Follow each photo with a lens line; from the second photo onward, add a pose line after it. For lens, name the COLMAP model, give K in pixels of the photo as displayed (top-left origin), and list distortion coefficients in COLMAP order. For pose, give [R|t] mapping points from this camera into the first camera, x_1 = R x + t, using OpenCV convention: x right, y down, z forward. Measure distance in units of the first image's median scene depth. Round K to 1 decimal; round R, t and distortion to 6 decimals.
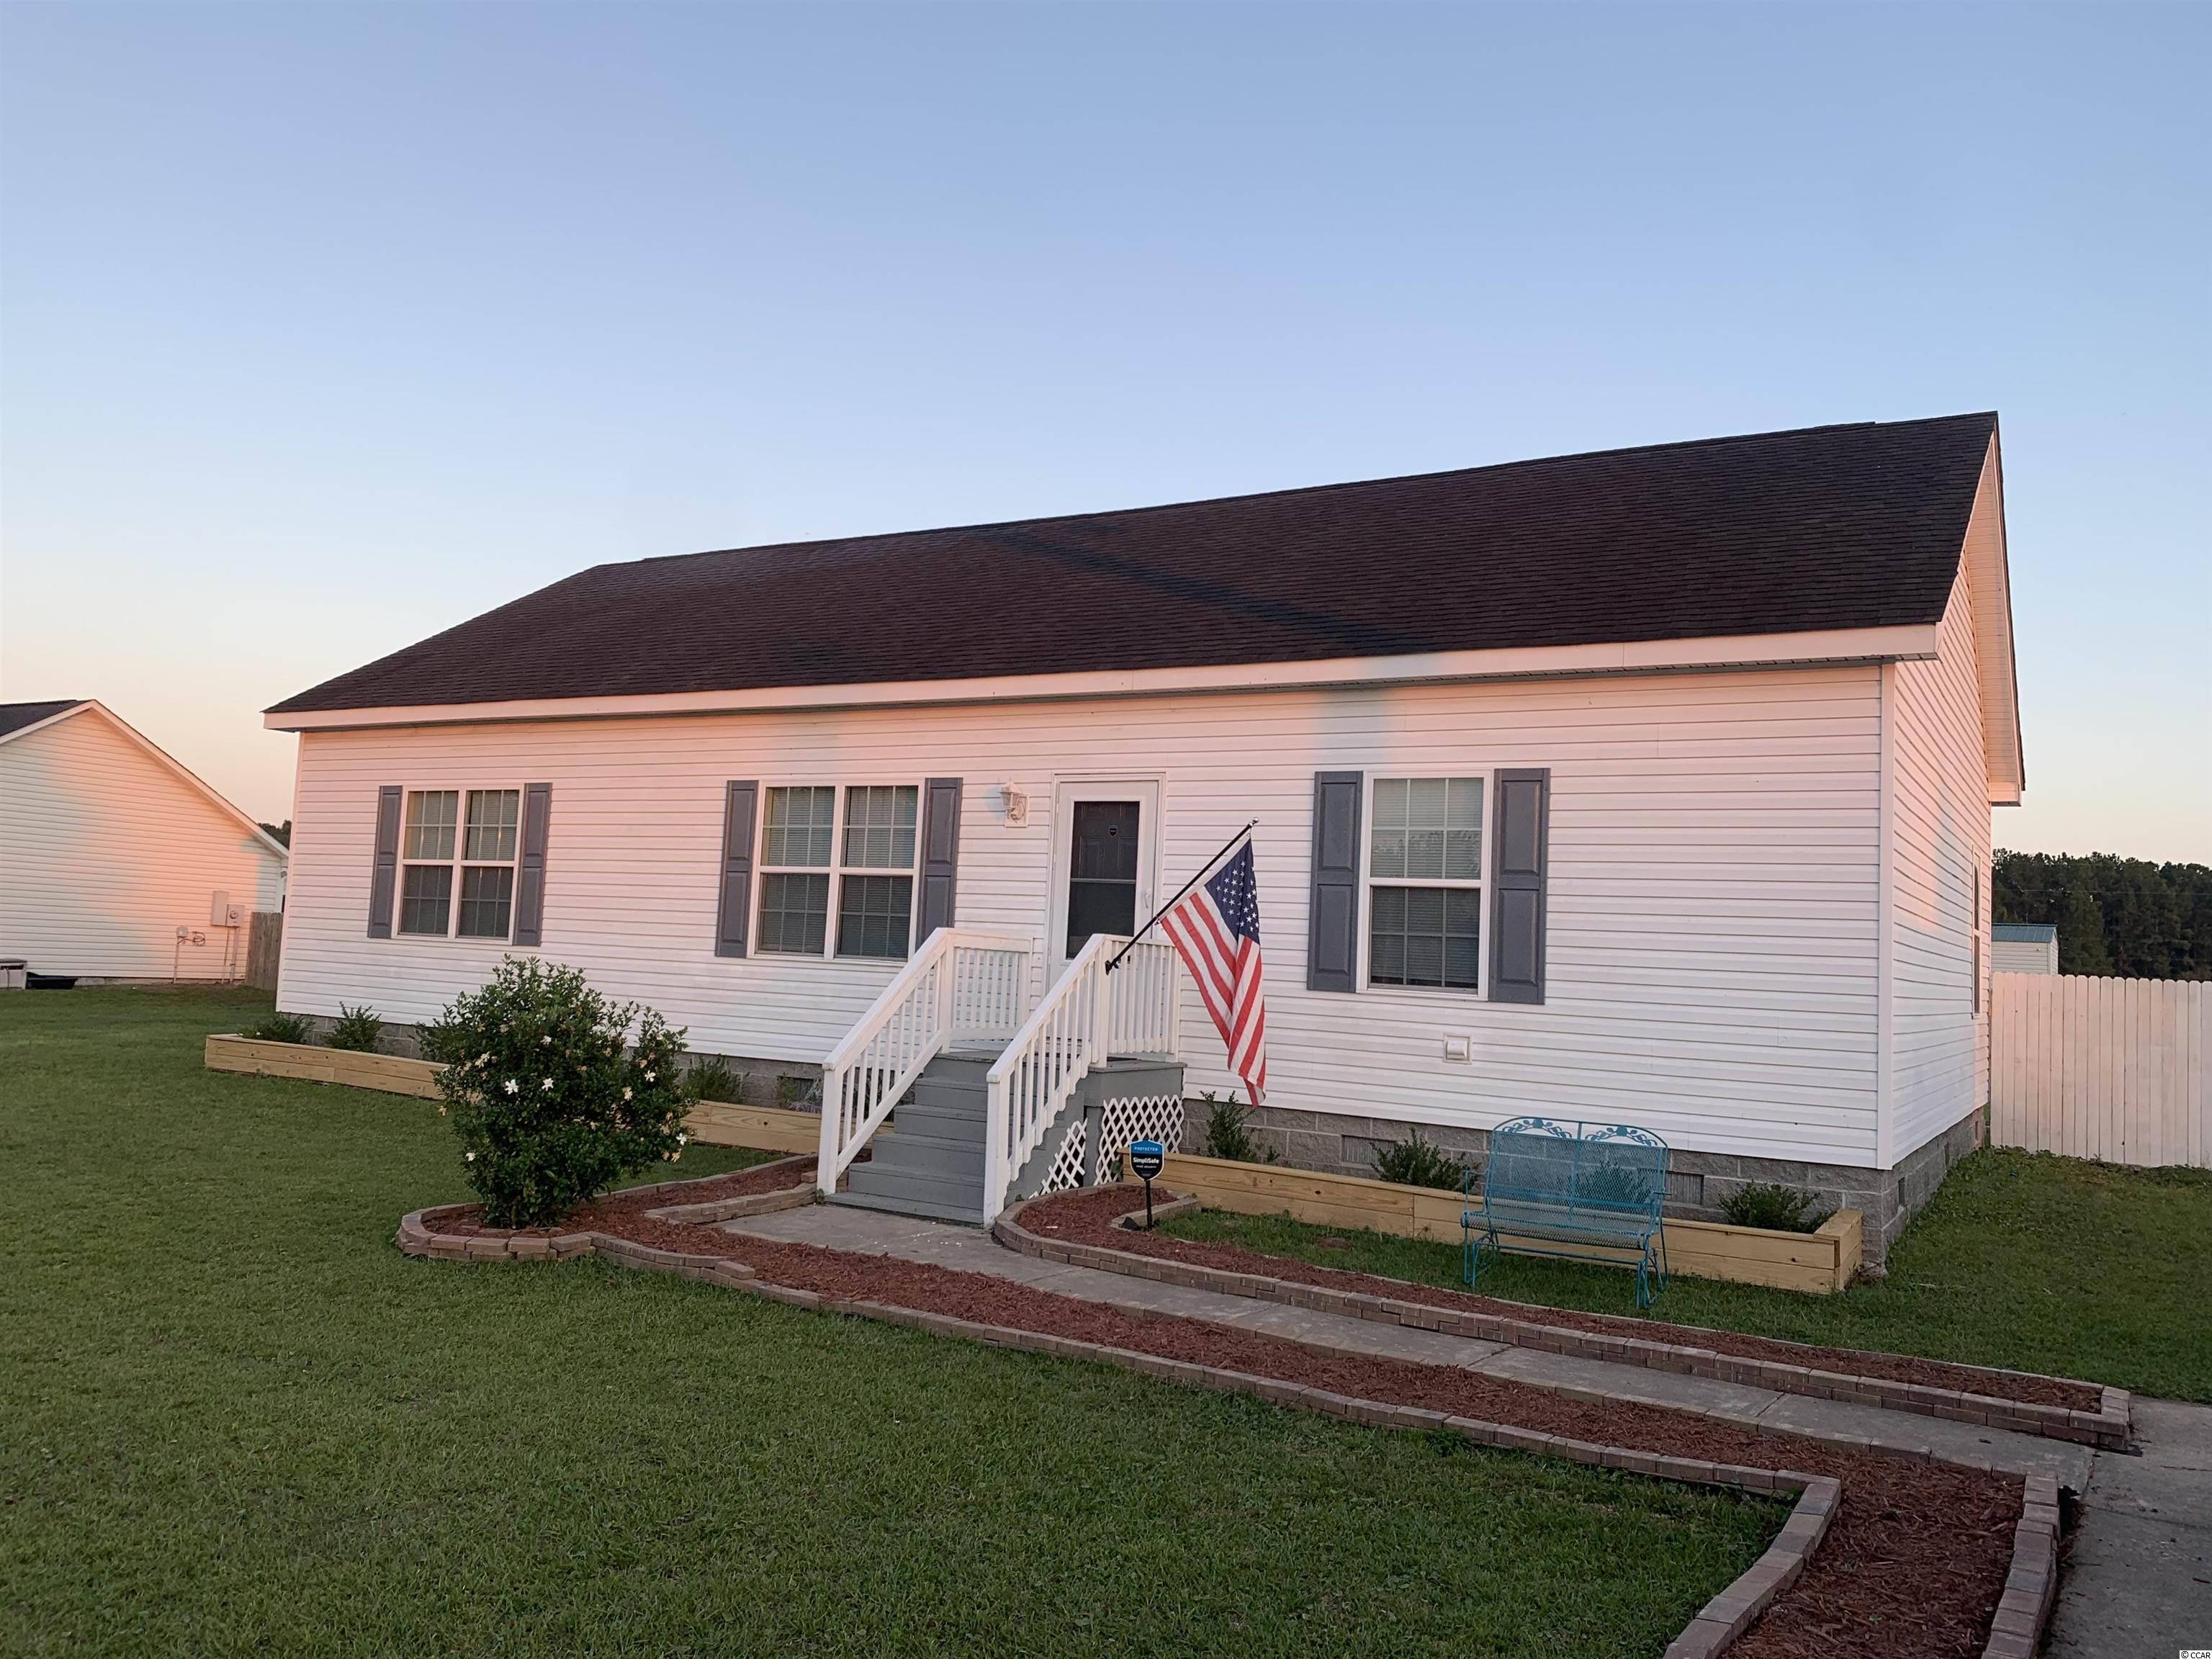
lens RADIAL K [[1632.5, 0, 1042.8], [0, 1632.5, 795.2], [0, 0, 1]] dist [0.114986, -0.181600]
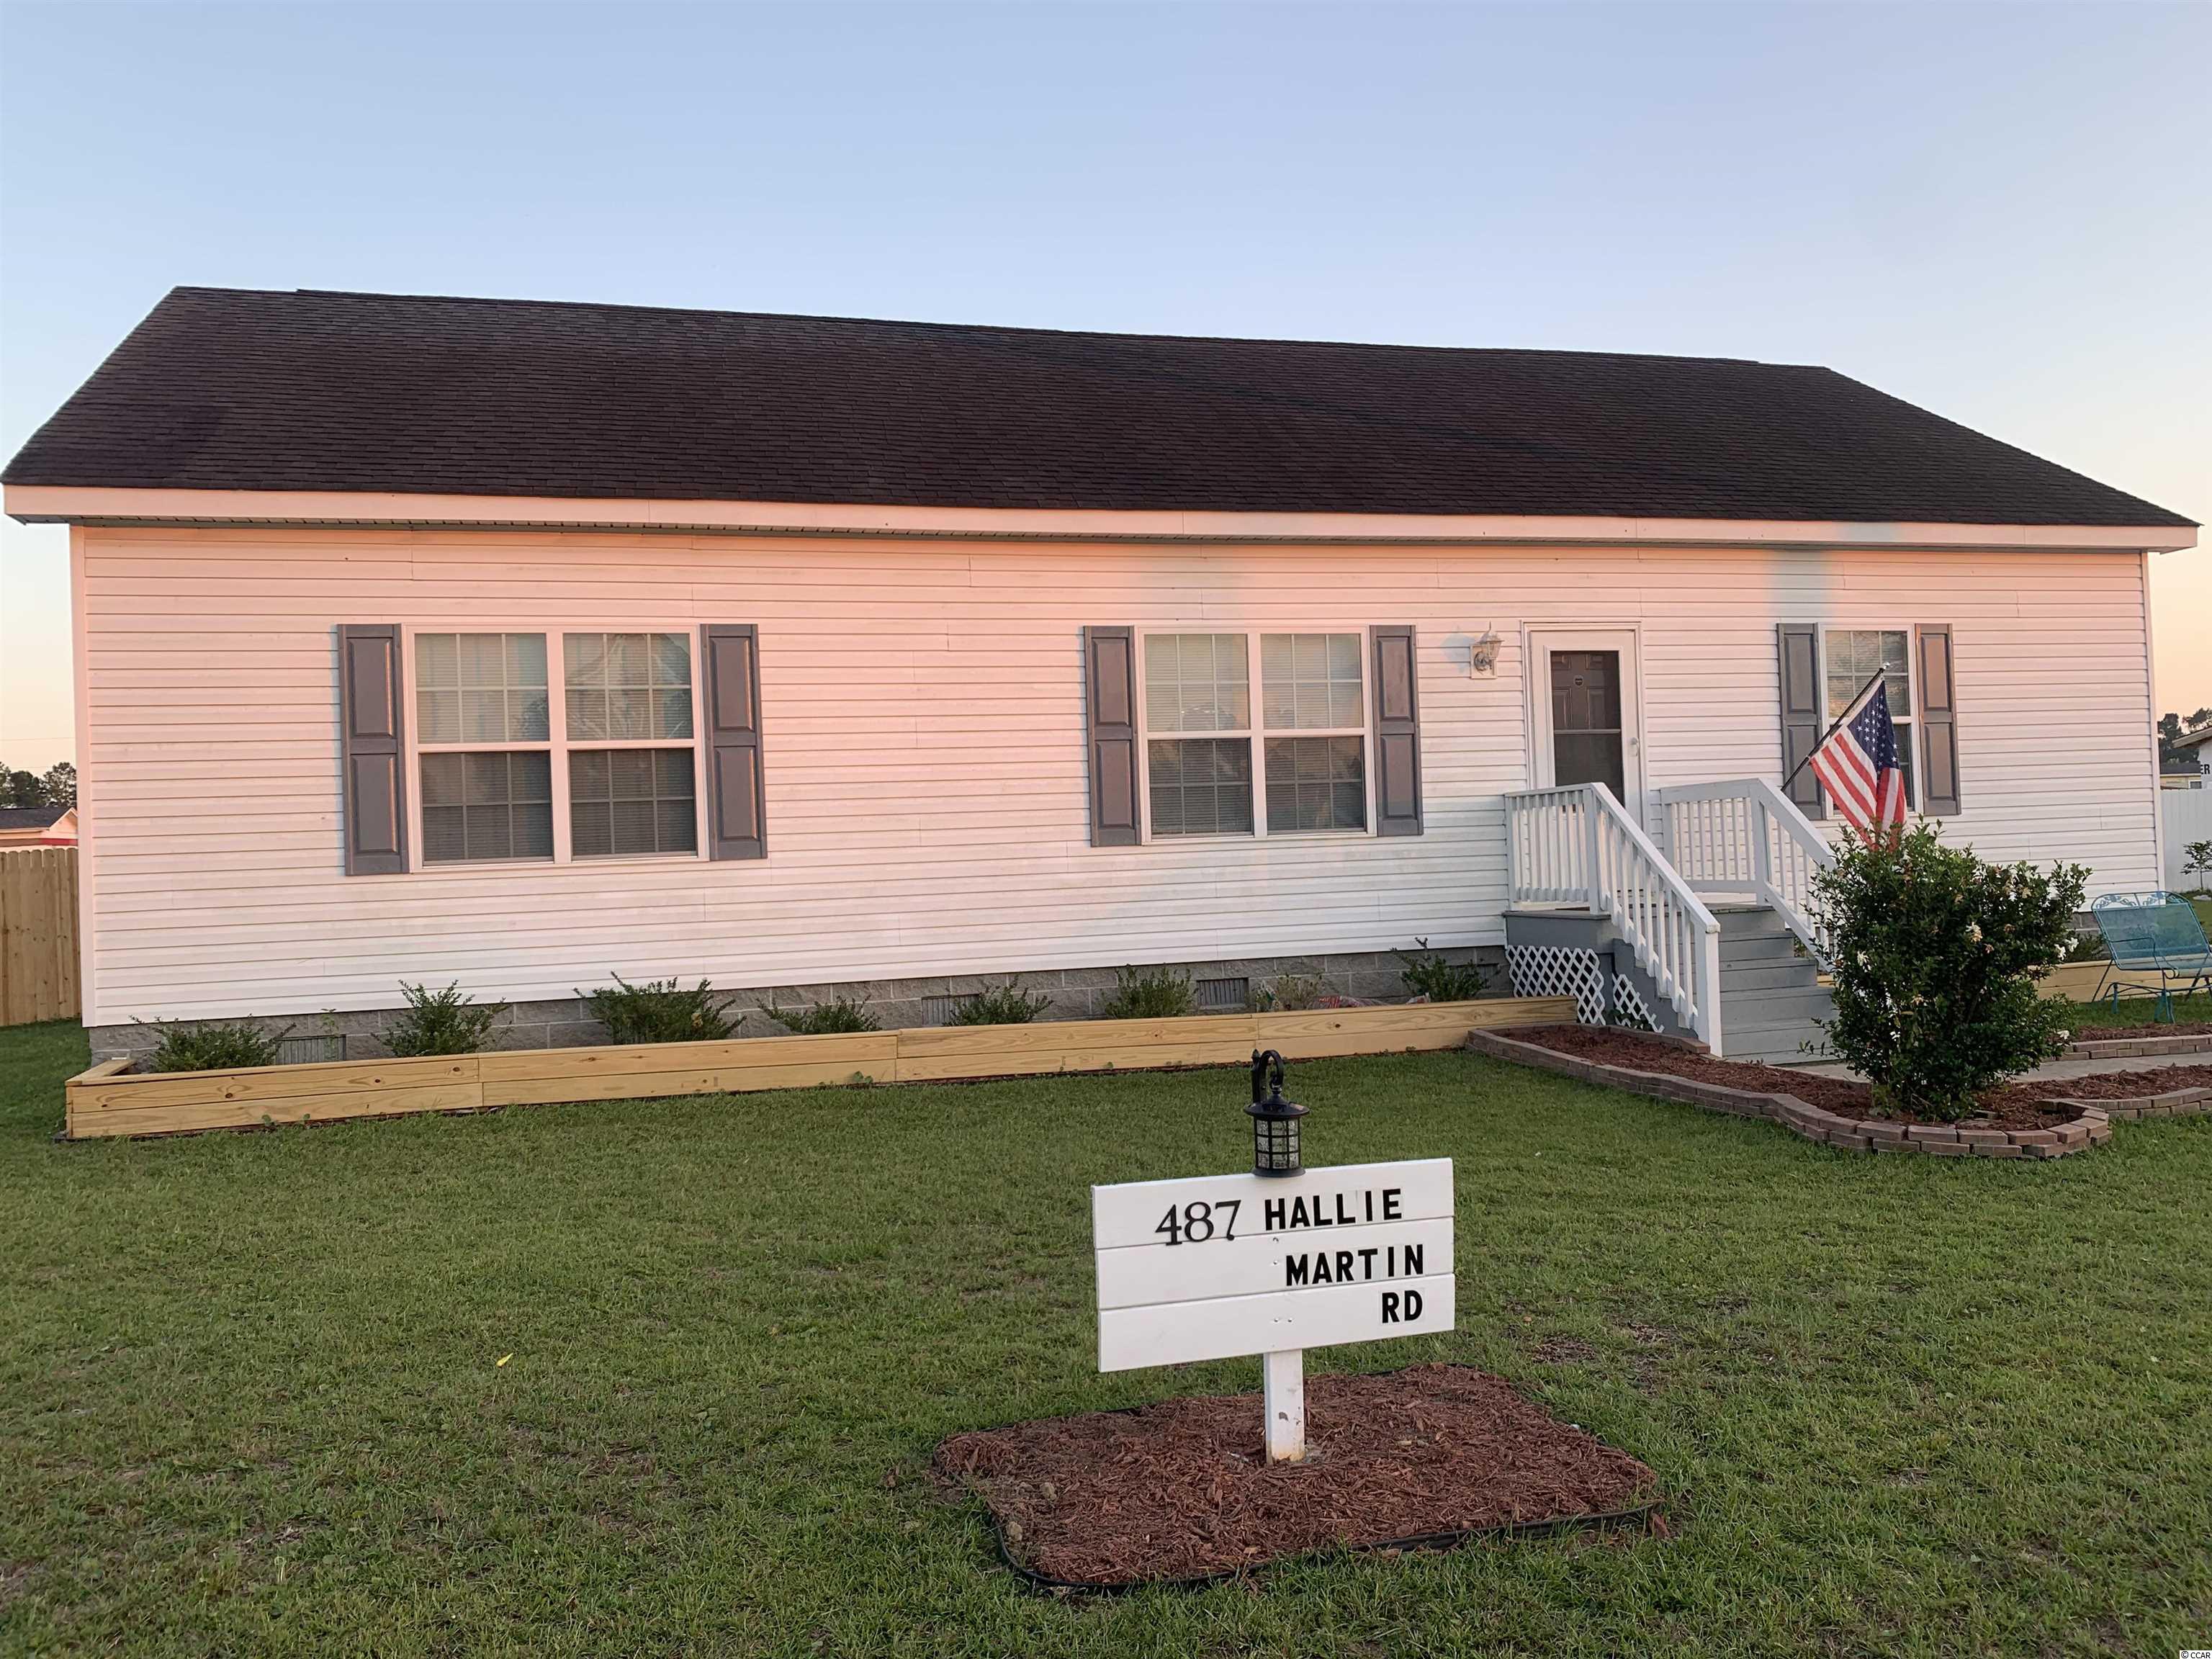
lens RADIAL K [[1632.5, 0, 1042.8], [0, 1632.5, 795.2], [0, 0, 1]] dist [0.114986, -0.181600]
pose [[0.689478, -0.059711, 0.721841, -0.548709], [-0.001746, 0.996456, 0.084095, 0.004386], [-0.724305, -0.059242, 0.686930, 0.327238]]
